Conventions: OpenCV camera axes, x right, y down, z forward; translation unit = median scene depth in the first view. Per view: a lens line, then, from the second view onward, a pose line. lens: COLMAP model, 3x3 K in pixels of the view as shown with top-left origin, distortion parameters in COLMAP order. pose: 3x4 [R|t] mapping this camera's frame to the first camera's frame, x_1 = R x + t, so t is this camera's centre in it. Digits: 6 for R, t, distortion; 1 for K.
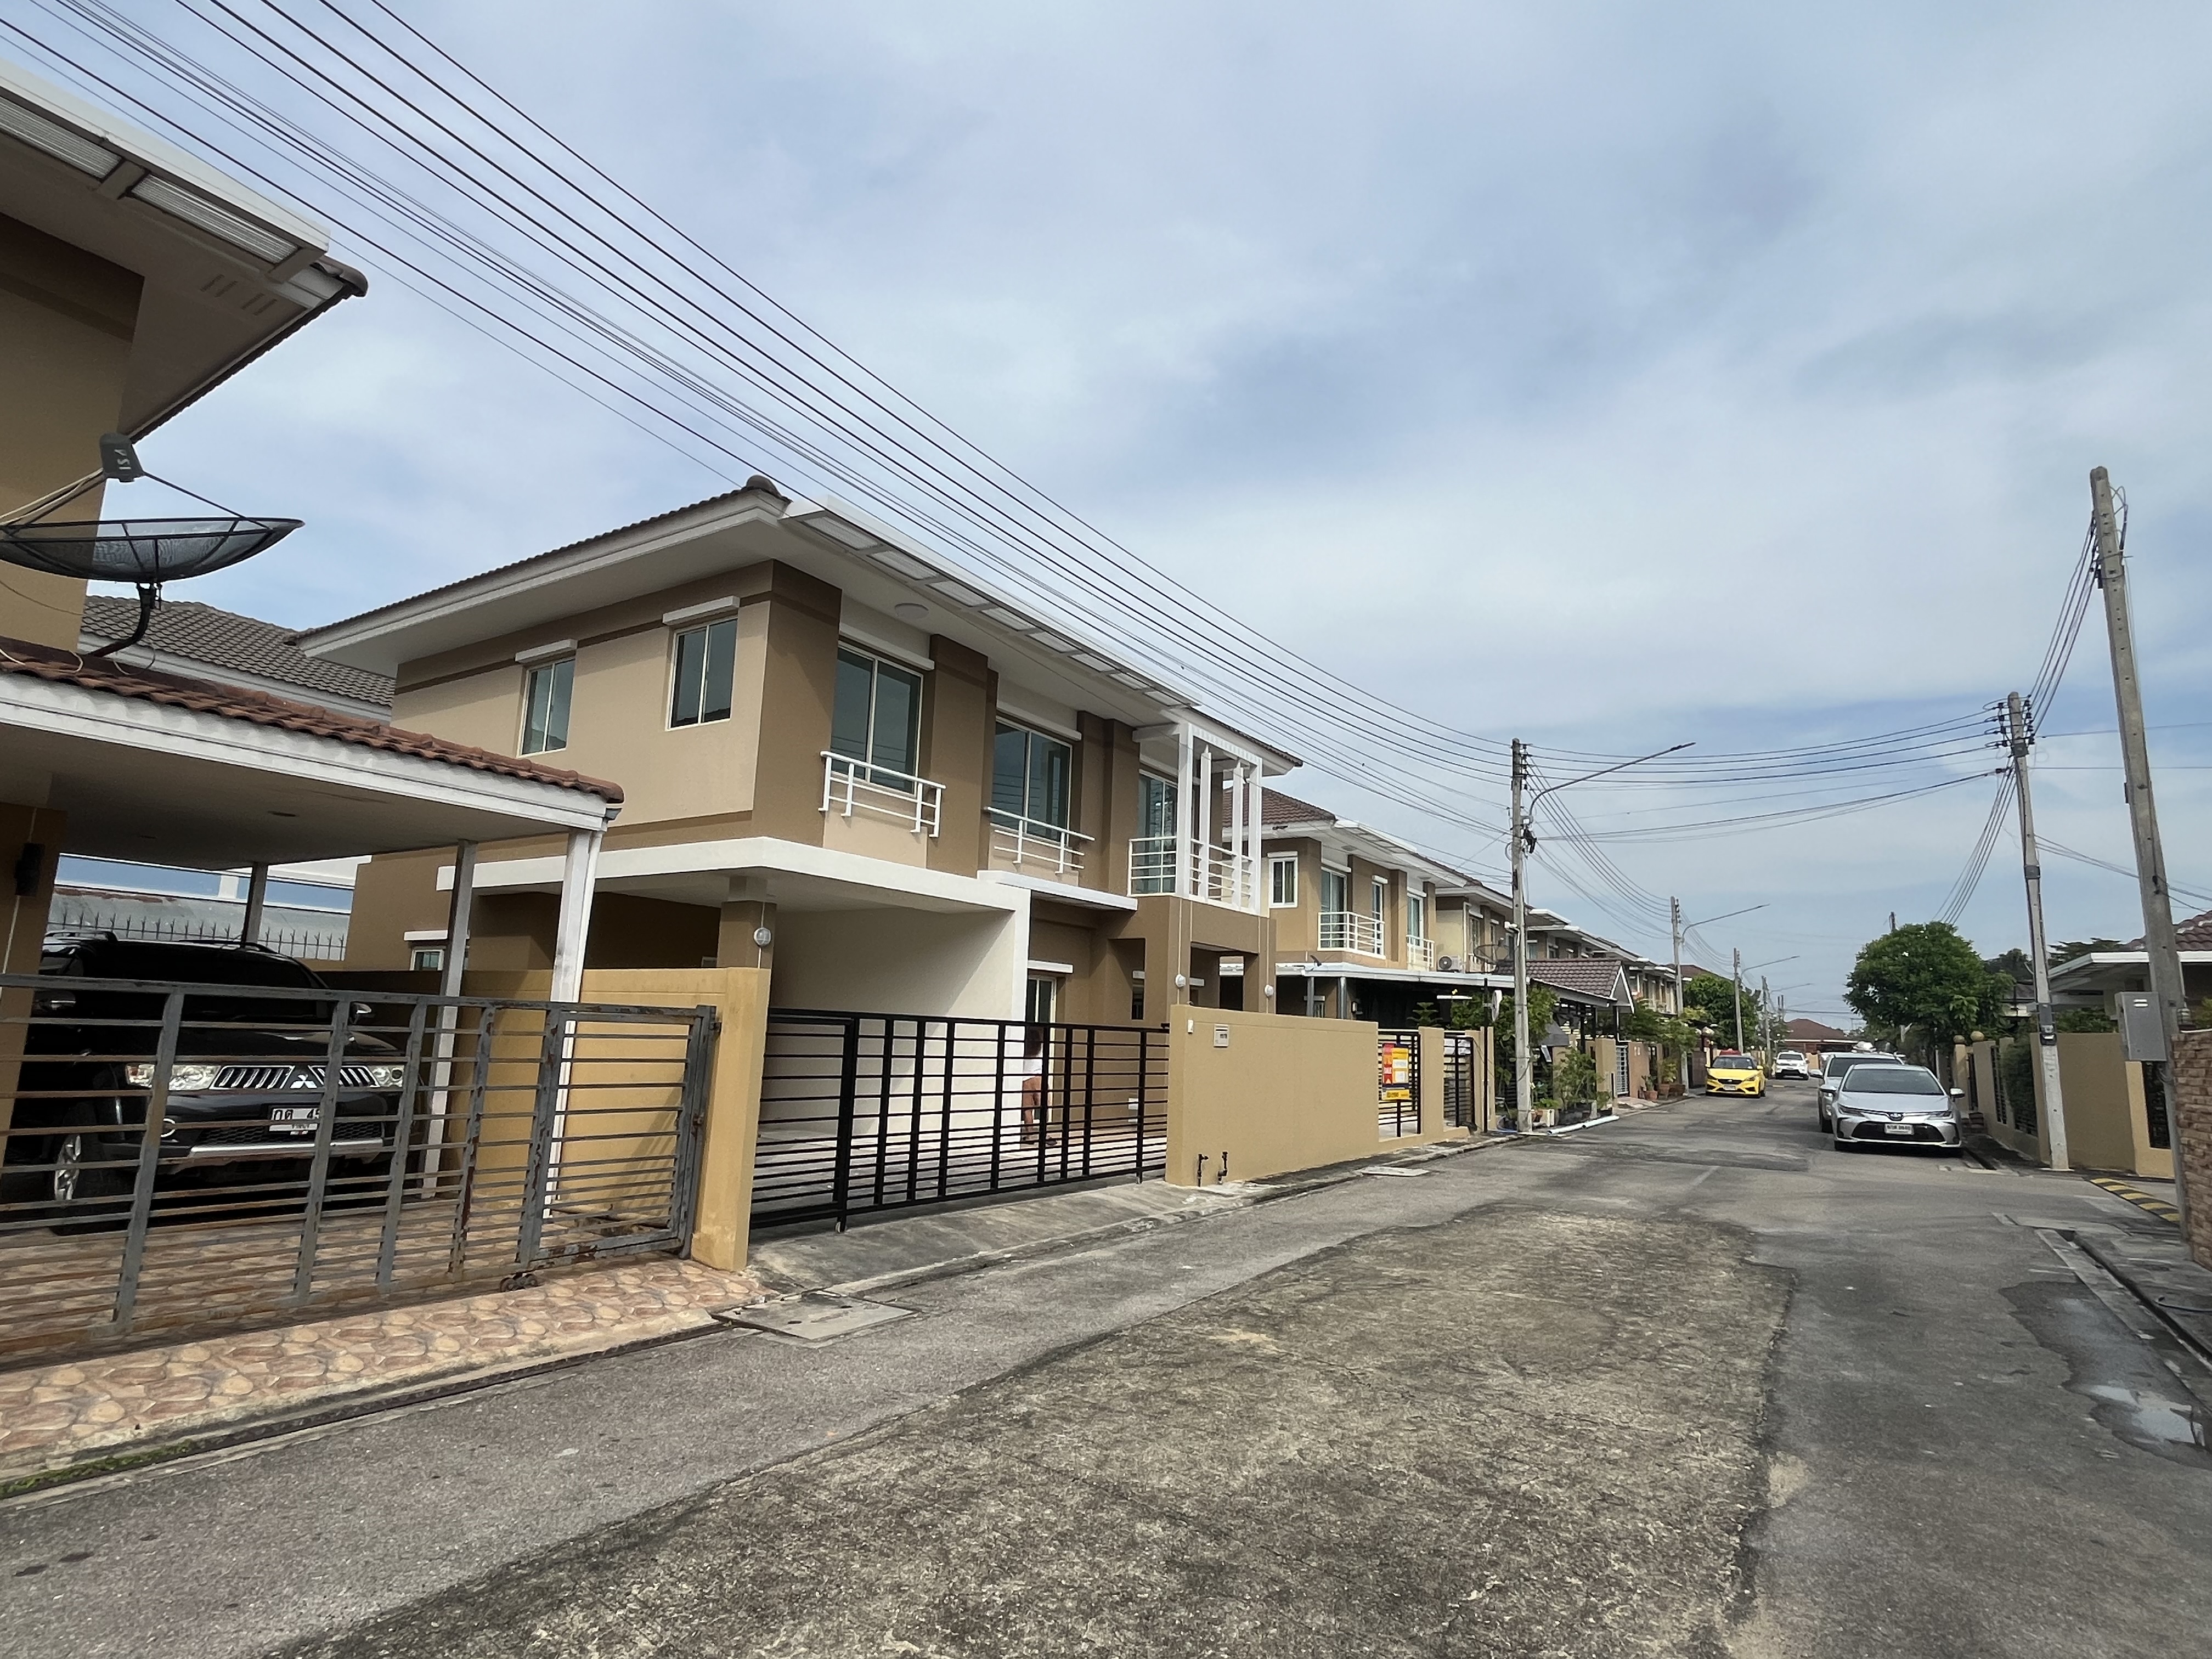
lens RADIAL K [[1182.7, 0, 1106.0], [0, 1182.7, 829.5], [0, 0, 1]] dist [-0.005713, 0.001240]
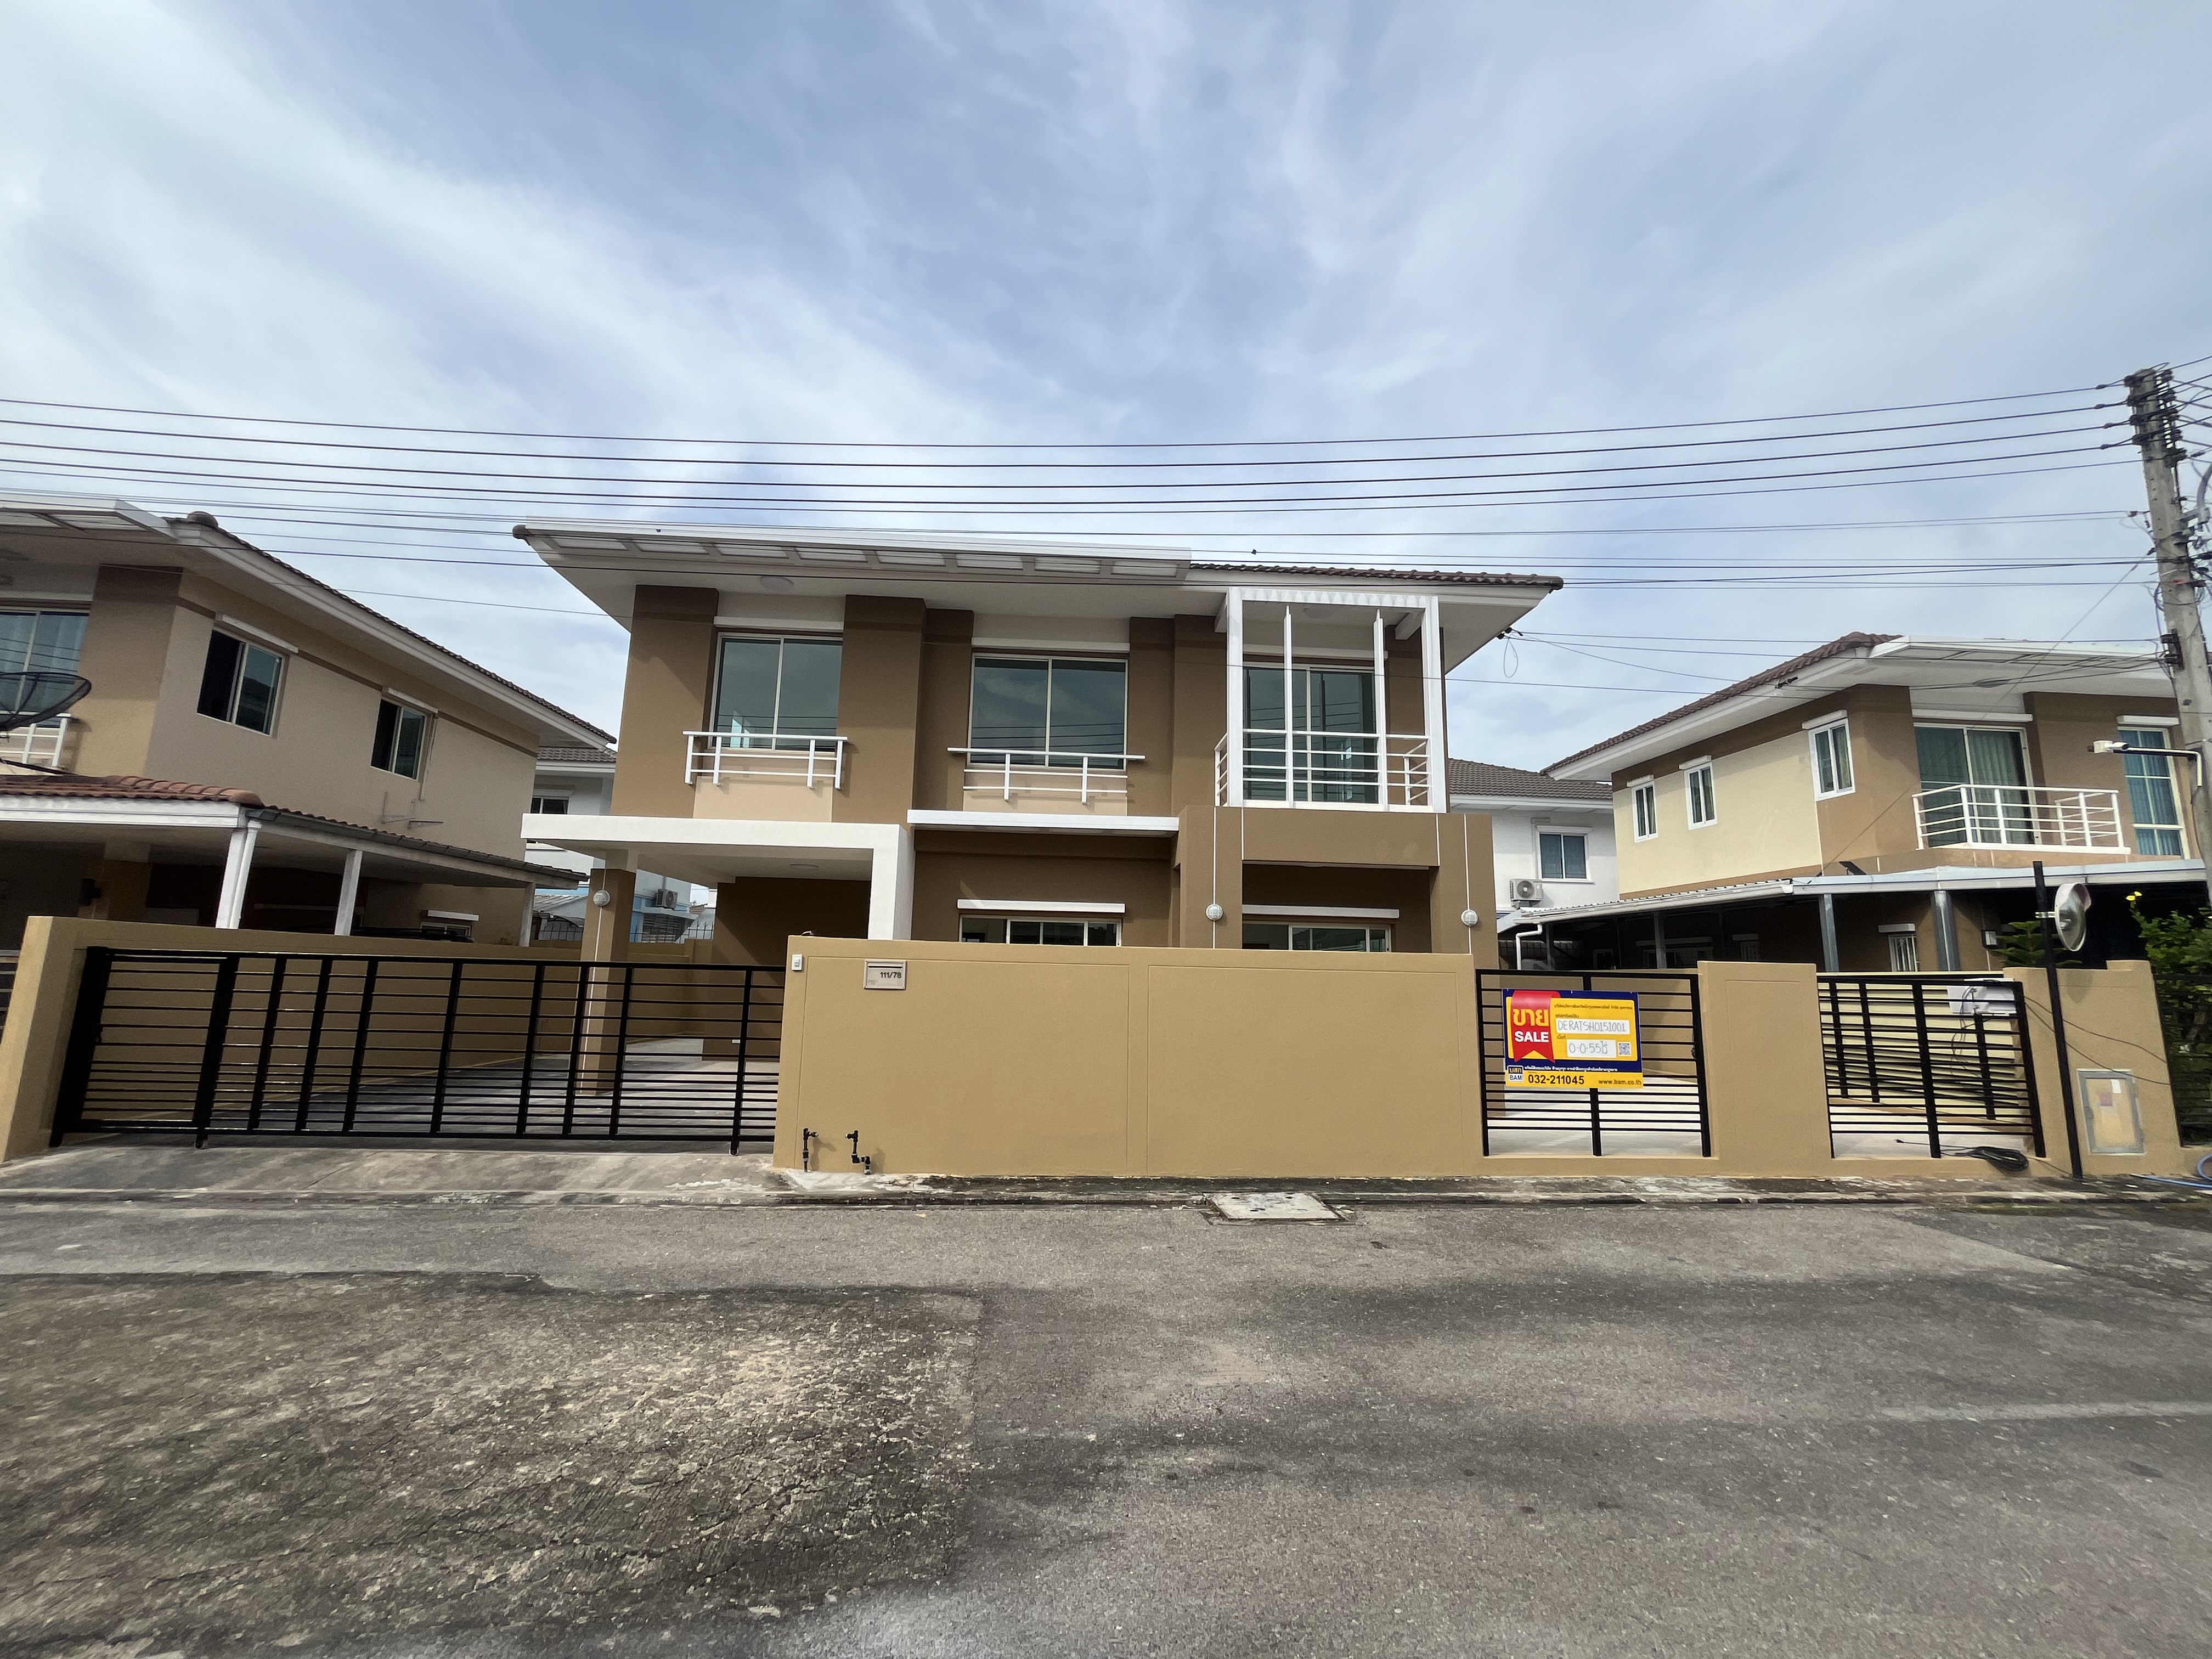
lens RADIAL K [[910.4, 0, 1106.0], [0, 910.4, 829.5], [0, 0, 1]] dist [0.001985, 0.000123]
pose [[0.595785, -0.152354, -0.788561, 0.492495], [0.138163, 0.986648, -0.086238, 0.114393], [0.791171, -0.057571, 0.608880, 0.571624]]
